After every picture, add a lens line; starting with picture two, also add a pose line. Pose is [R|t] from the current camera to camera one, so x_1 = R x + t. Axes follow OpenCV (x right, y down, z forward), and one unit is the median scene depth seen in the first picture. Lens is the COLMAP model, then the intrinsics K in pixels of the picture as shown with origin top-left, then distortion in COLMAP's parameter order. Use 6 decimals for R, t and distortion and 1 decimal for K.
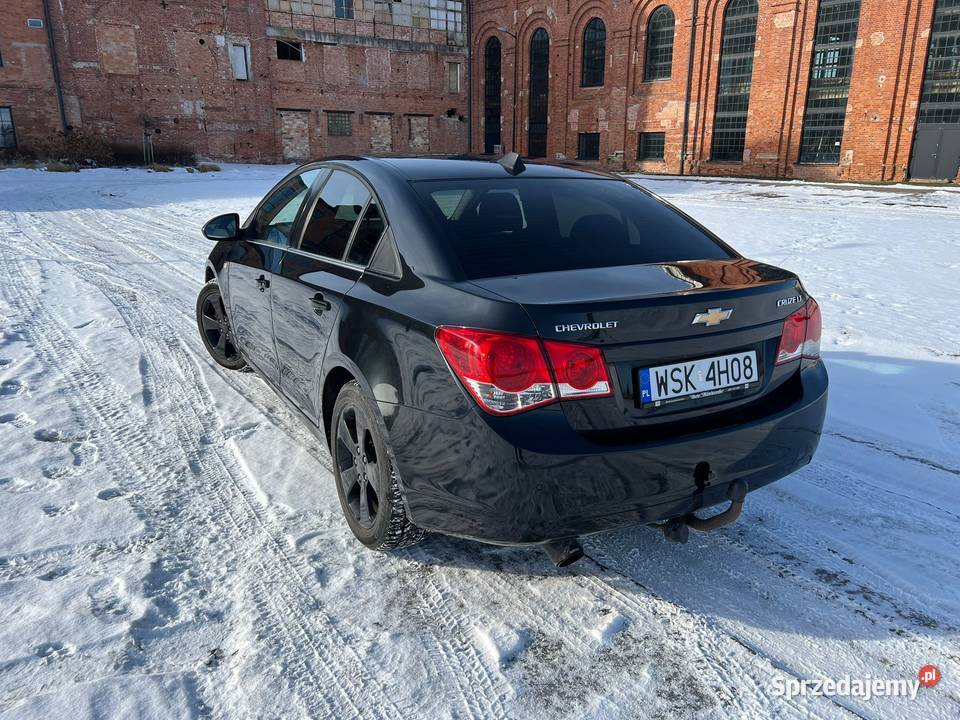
lens RADIAL K [[710.9, 0, 487.7], [0, 710.9, 359.7], [0, 0, 1]] dist [0.050385, -0.054154]
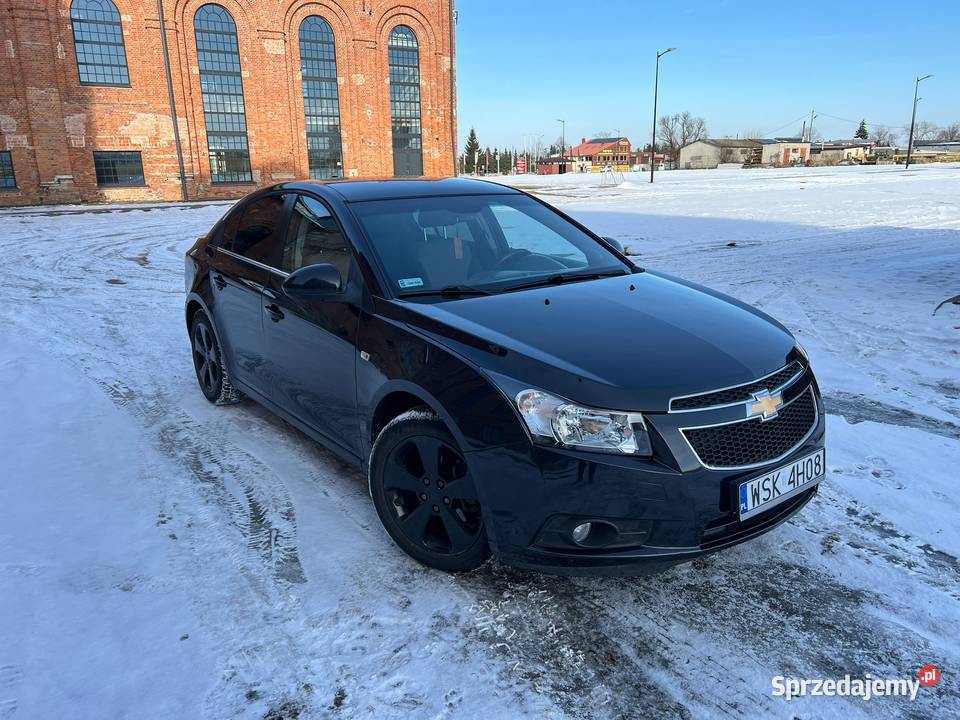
lens RADIAL K [[710.9, 0, 487.7], [0, 710.9, 359.7], [0, 0, 1]] dist [0.050385, -0.054154]
pose [[0.027172, -0.297867, 0.954221, -0.626613], [0.281072, 0.918339, 0.278662, -0.227817], [-0.959302, 0.260632, 0.108675, 0.624504]]
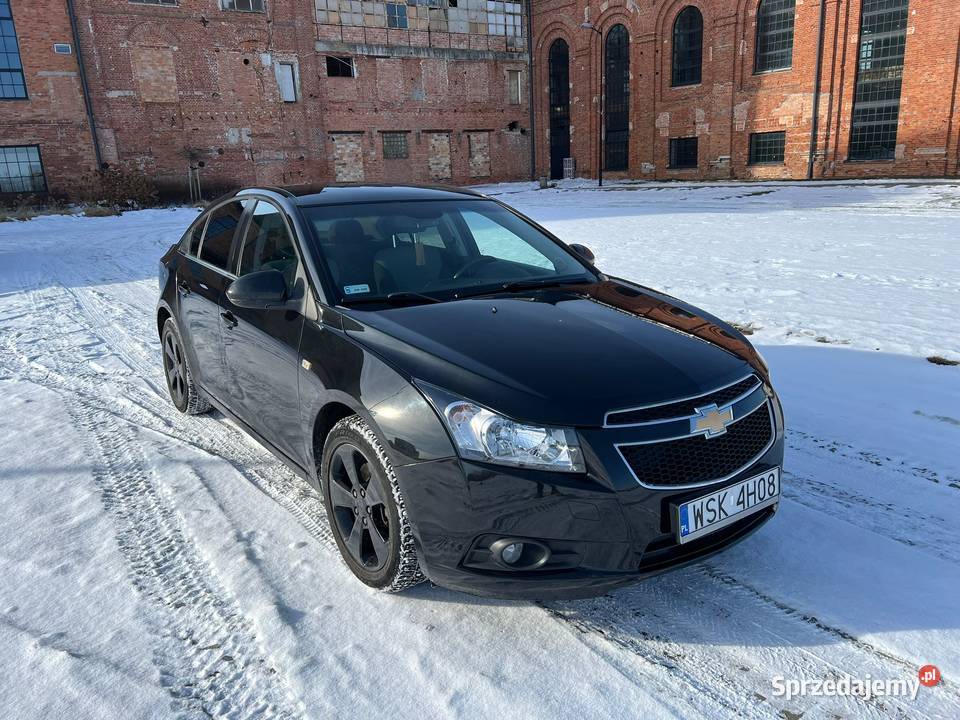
lens RADIAL K [[709.2, 0, 476.5], [0, 709.2, 360.2], [0, 0, 1]] dist [0.047107, -0.048155]
pose [[0.998337, -0.046945, -0.033462, -0.110765], [0.046211, 0.998681, -0.022382, -0.044201], [0.034469, 0.020799, 0.999189, 0.145223]]
